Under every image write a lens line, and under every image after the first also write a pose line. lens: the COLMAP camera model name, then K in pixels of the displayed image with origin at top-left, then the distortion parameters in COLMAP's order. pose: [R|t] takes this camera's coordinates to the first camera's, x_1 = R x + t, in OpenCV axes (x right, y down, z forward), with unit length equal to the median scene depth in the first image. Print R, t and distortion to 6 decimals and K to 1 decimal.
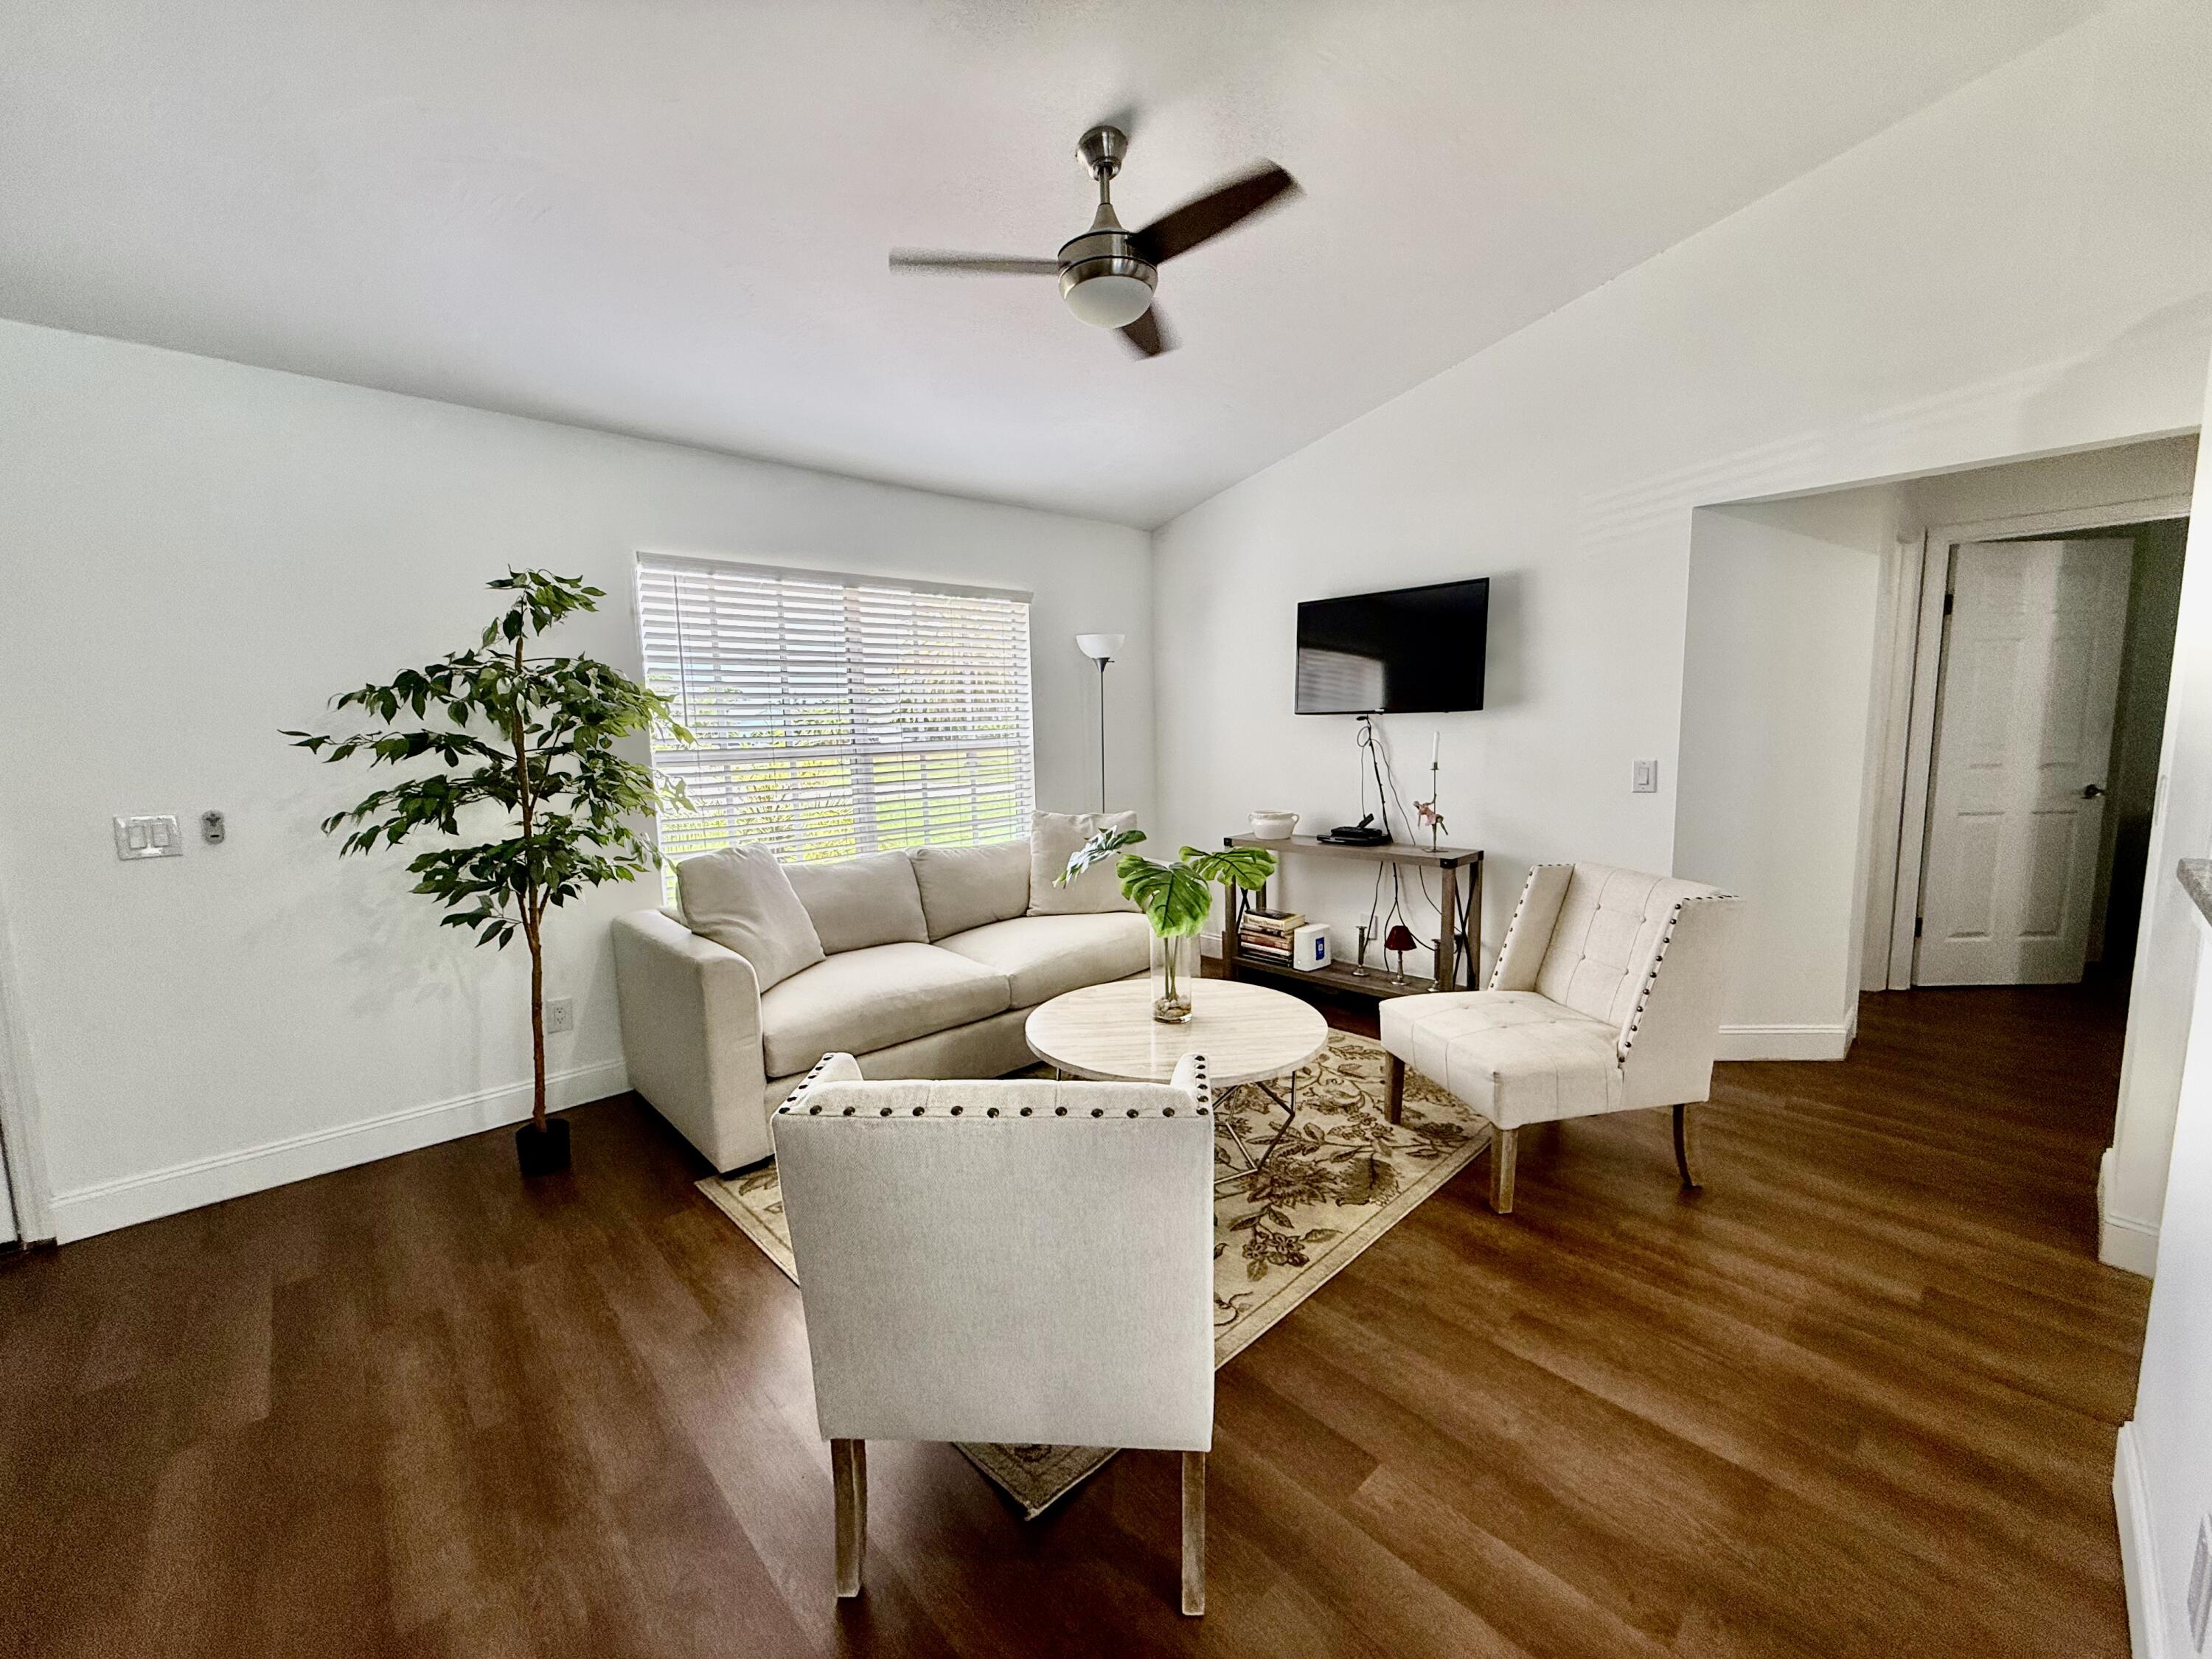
lens RADIAL K [[881.6, 0, 1098.8], [0, 881.6, 829.2], [0, 0, 1]] dist [0.001156, -0.000465]
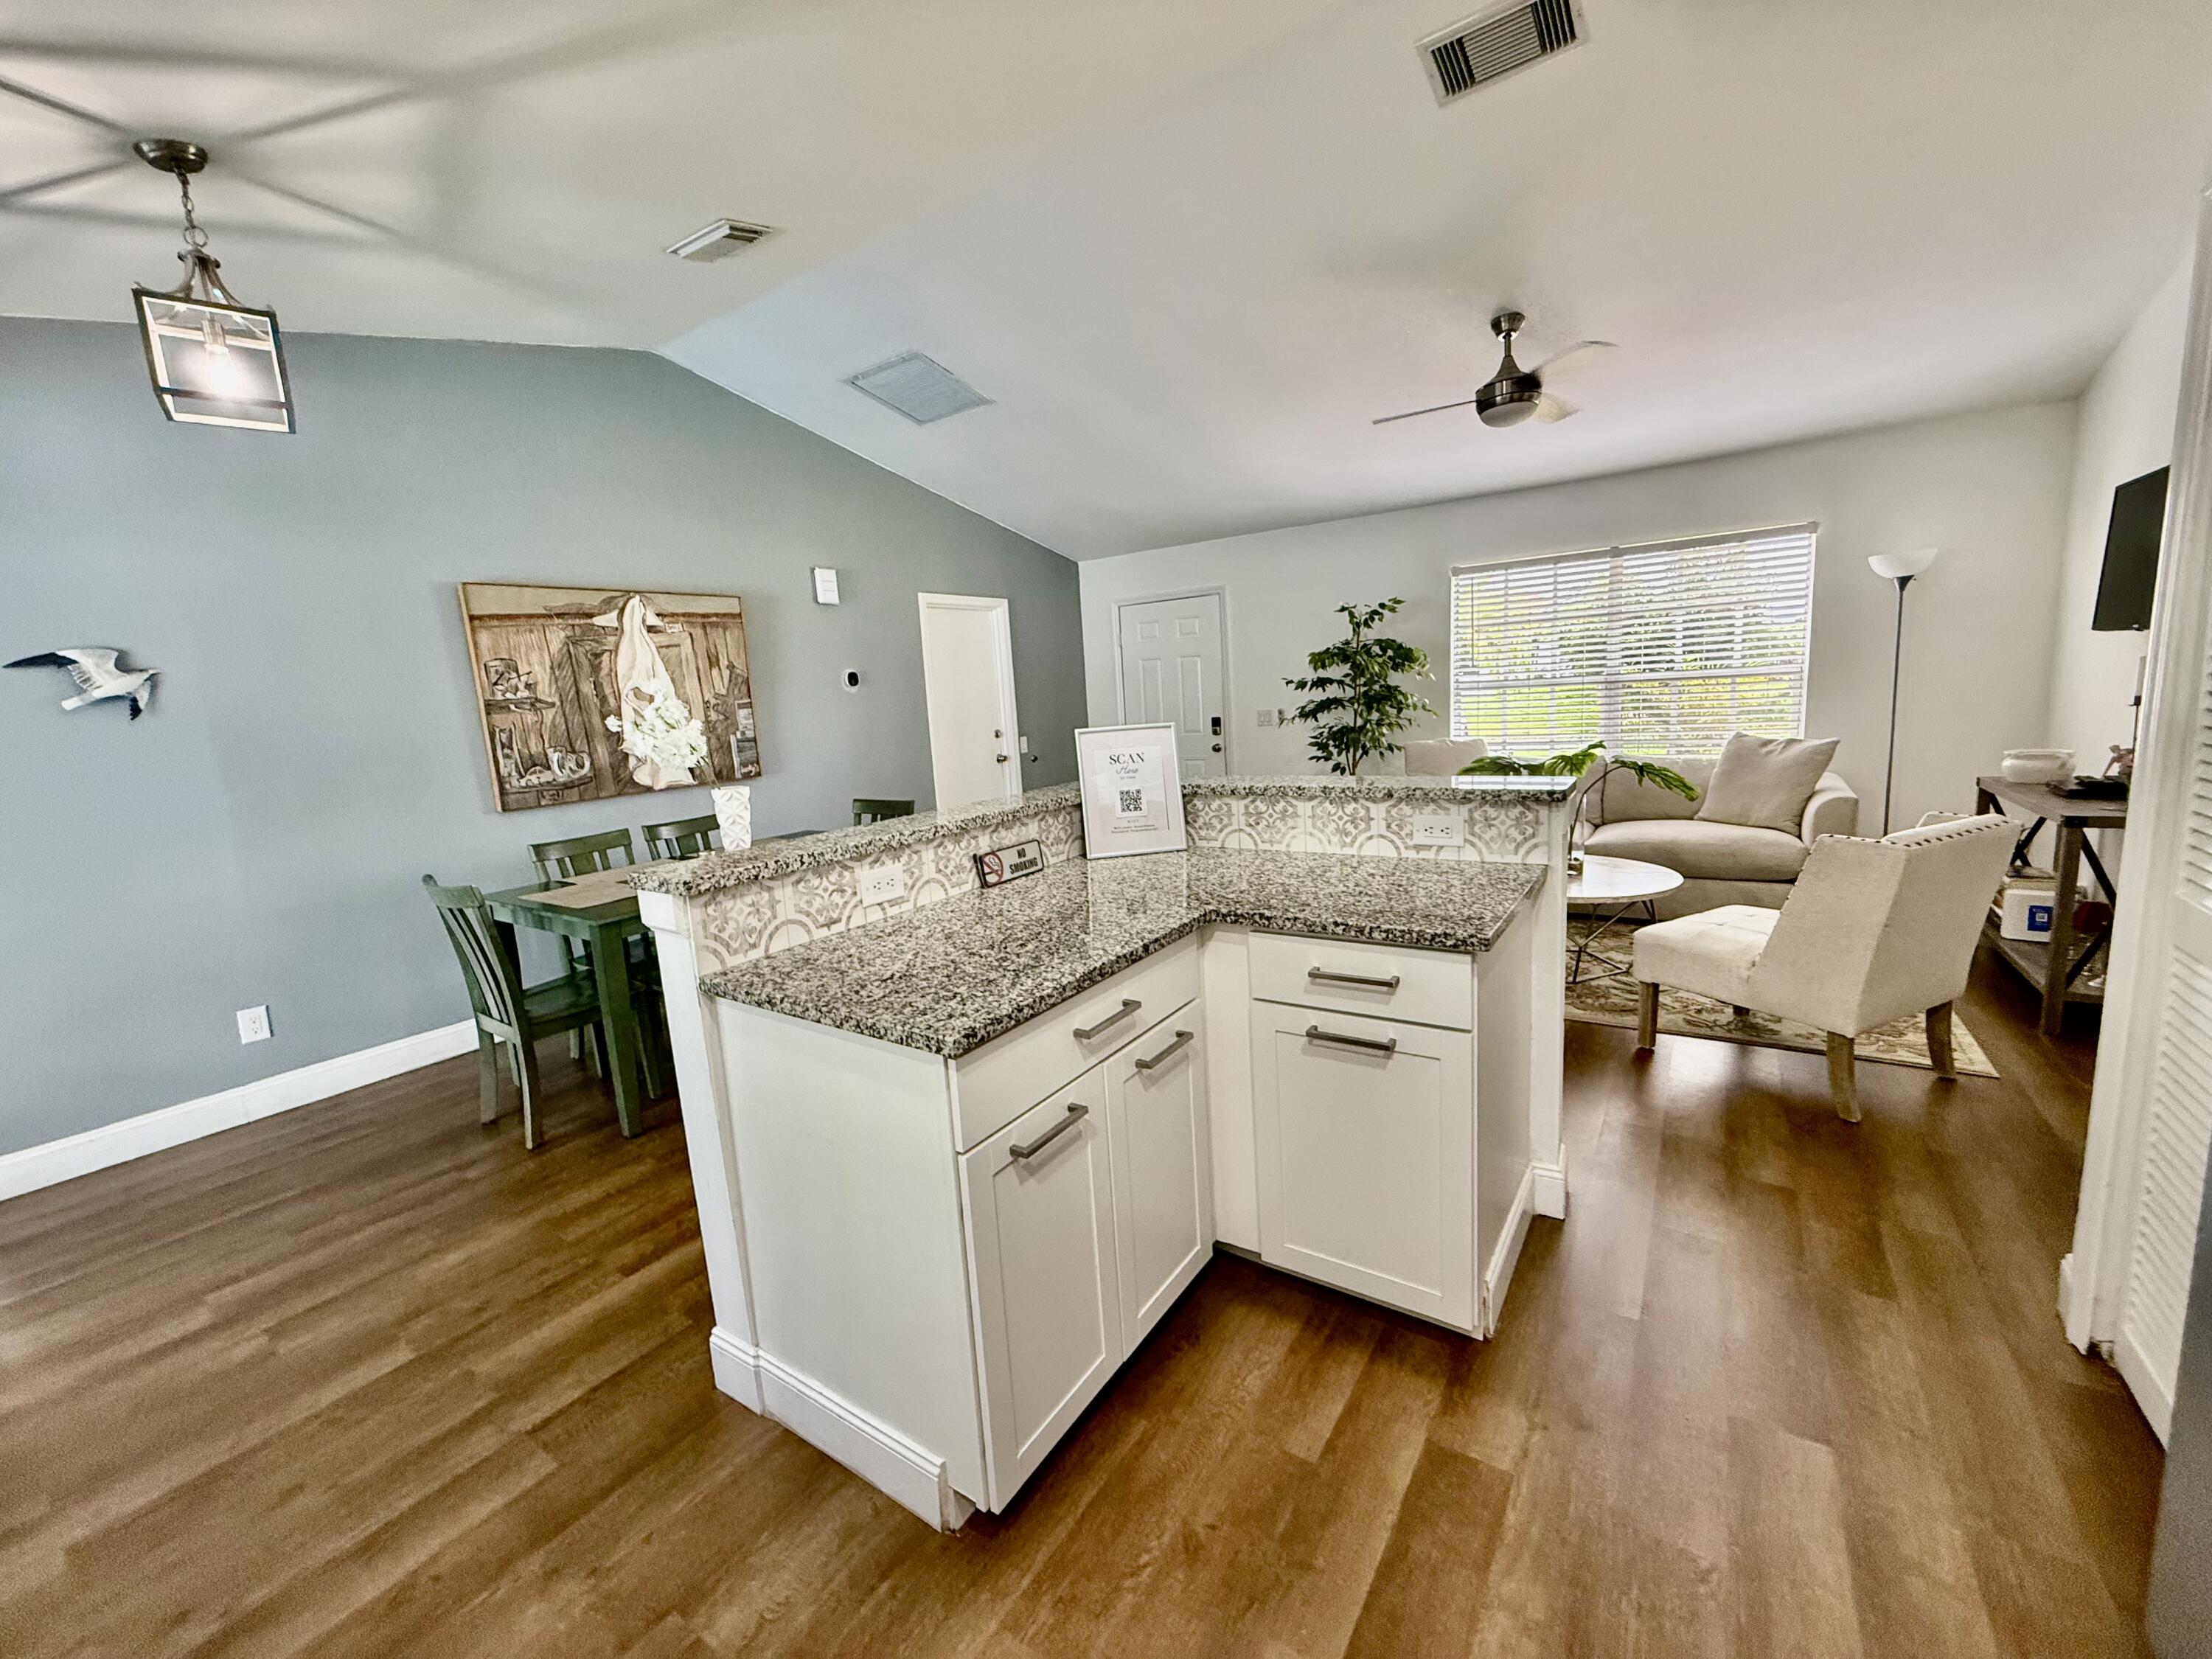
lens RADIAL K [[881.6, 0, 1101.5], [0, 881.6, 828.8], [0, 0, 1]] dist [0.001156, -0.000465]
pose [[0.220925, 0.161967, -0.961748, 1.158690], [-0.061708, 0.986459, 0.151954, -0.027285], [0.973337, 0.025777, 0.227928, -0.074870]]
